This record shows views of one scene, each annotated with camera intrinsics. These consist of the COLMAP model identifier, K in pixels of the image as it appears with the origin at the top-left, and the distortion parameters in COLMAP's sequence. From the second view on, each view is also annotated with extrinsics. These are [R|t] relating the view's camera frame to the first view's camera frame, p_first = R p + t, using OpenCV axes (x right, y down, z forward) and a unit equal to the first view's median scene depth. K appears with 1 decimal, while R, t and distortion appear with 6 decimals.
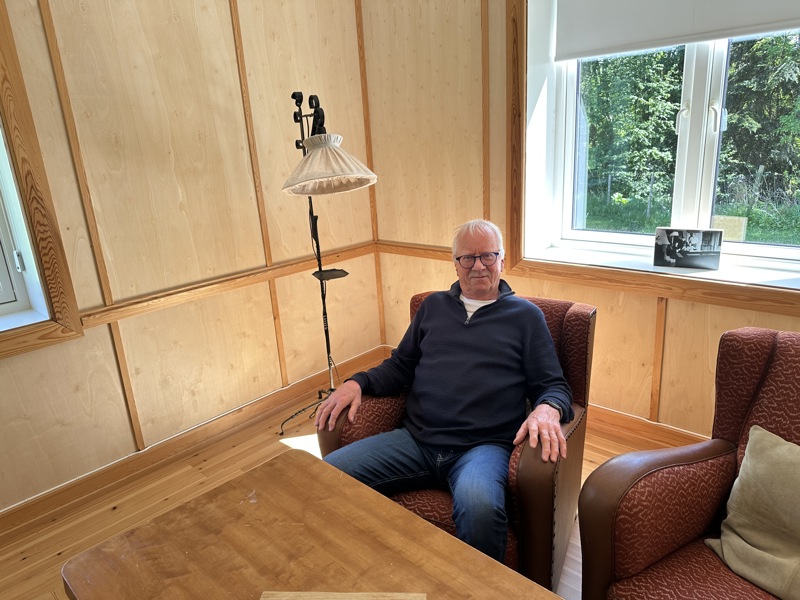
lens RADIAL K [[553.0, 0, 384.4], [0, 553.0, 301.6], [0, 0, 1]] dist [0.056026, -0.102800]
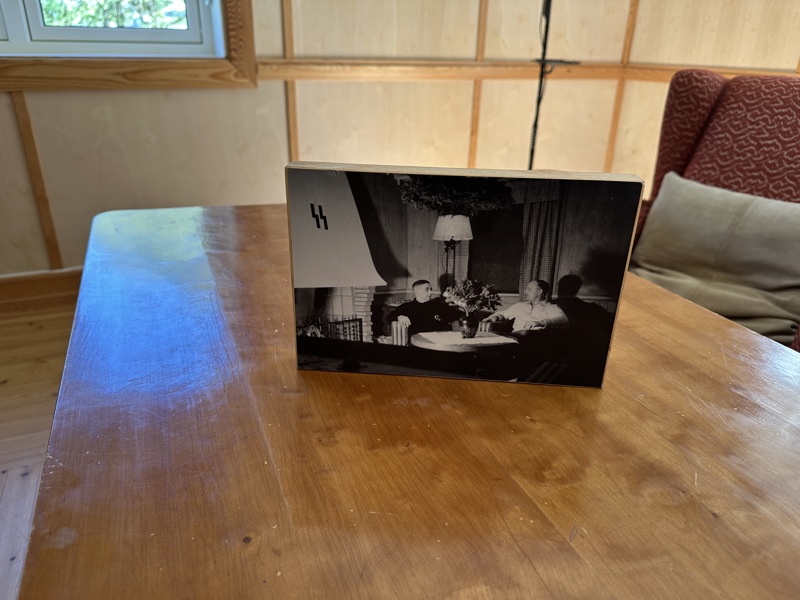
lens RADIAL K [[553.0, 0, 384.4], [0, 553.0, 301.6], [0, 0, 1]] dist [0.056026, -0.102800]
pose [[0.917853, 0.224182, -0.327549, 0.007476], [-0.182936, 0.971281, 0.152144, 0.206569], [0.352250, -0.079725, 0.932504, 0.210802]]
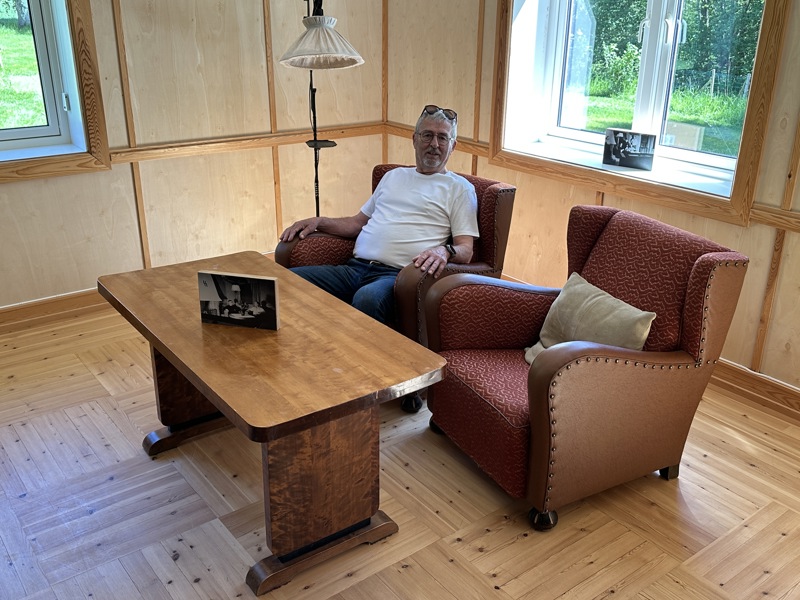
lens RADIAL K [[779.4, 0, 389.9], [0, 779.4, 313.4], [0, 0, 1]] dist [0.142053, -0.360287]
pose [[0.983794, 0.129957, -0.123534, 0.297478], [-0.116131, 0.986759, 0.113227, 0.099614], [0.136612, -0.097046, 0.985860, -0.616240]]
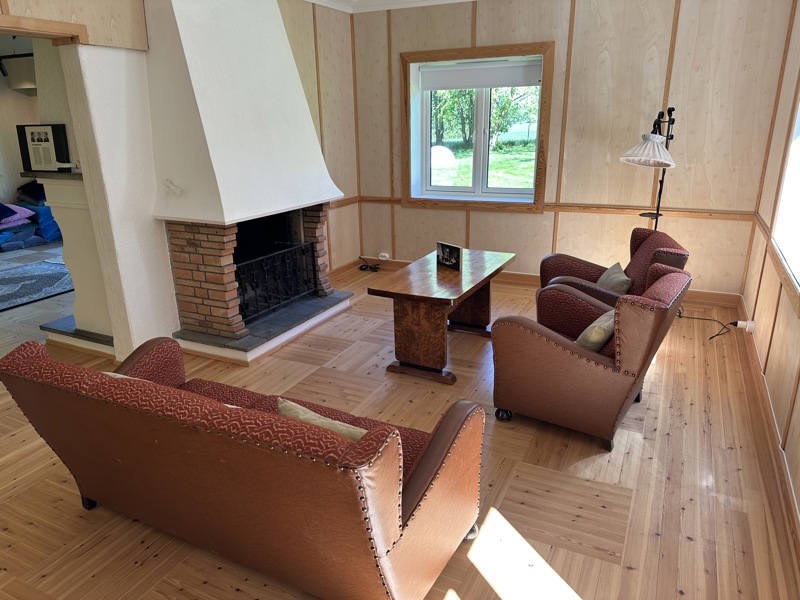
lens RADIAL K [[553.0, 0, 384.4], [0, 553.0, 301.6], [0, 0, 1]] dist [0.056026, -0.102800]
pose [[0.261714, 0.337437, -0.904236, 1.397819], [-0.280003, 0.923142, 0.263450, -0.023002], [0.923636, 0.184240, 0.336083, -0.294023]]
